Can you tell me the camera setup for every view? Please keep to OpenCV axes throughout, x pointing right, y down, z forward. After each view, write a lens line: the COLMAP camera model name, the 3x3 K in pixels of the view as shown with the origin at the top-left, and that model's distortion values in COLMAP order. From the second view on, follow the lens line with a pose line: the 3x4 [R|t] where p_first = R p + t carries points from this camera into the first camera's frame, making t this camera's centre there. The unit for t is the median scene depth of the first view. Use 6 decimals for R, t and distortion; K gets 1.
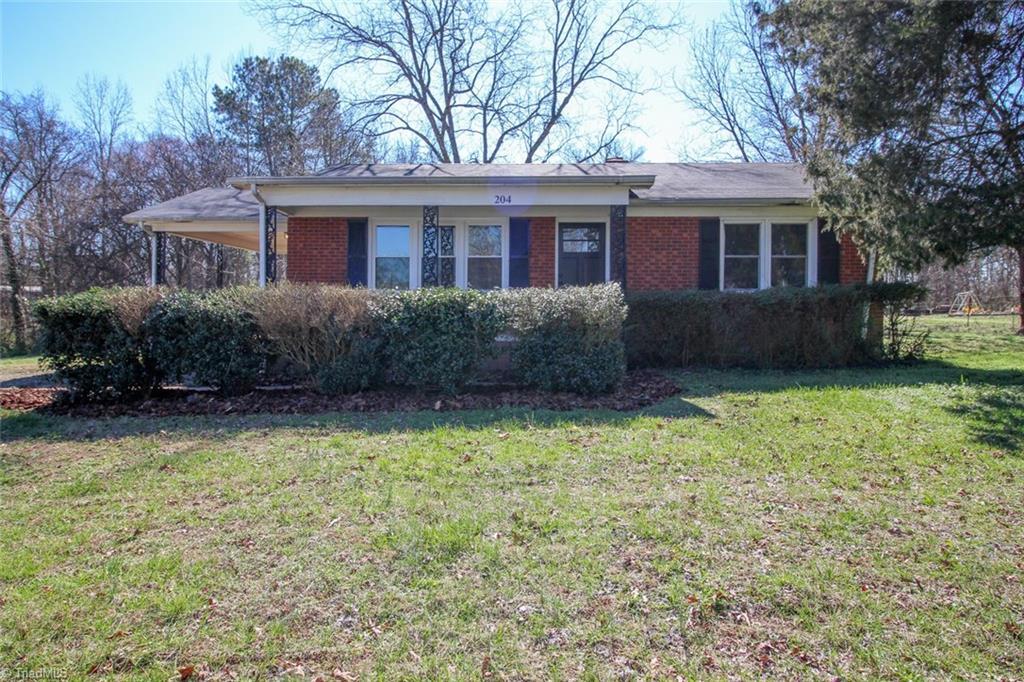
lens RADIAL K [[574.1, 0, 512.1], [0, 574.1, 317.9], [0, 0, 1]] dist [-0.001024, -0.000387]
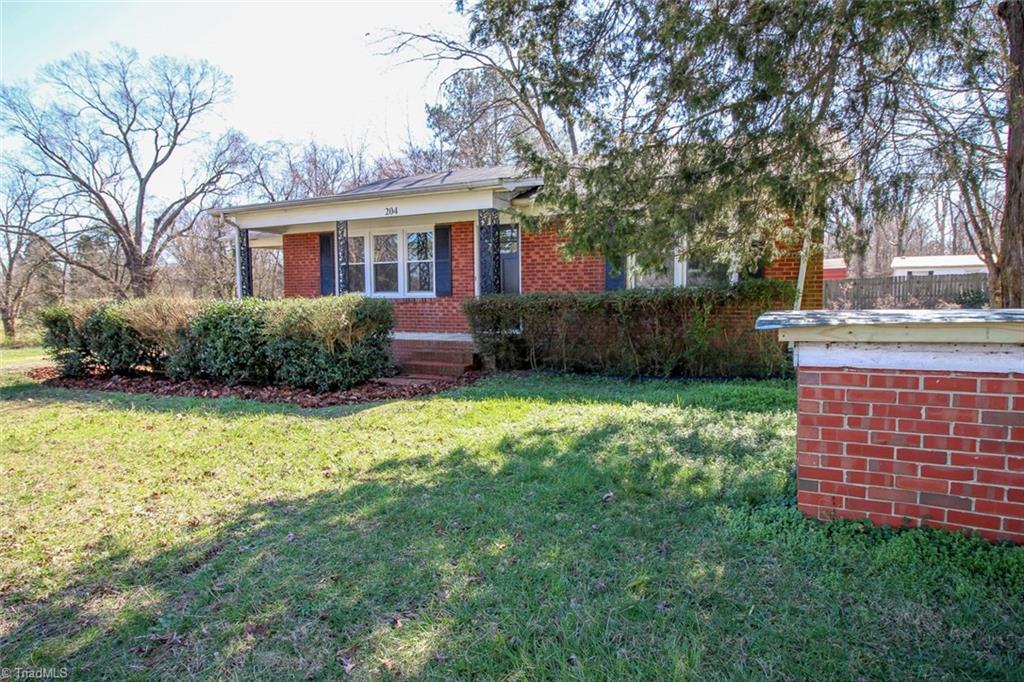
lens RADIAL K [[557.9, 0, 512.0], [0, 557.9, 341.0], [0, 0, 1]] dist [-0.000231, -0.000084]
pose [[0.916807, 0.022291, -0.398707, 0.546431], [0.004671, 0.997774, 0.066524, -0.025785], [0.399303, -0.062852, 0.914662, 0.093722]]
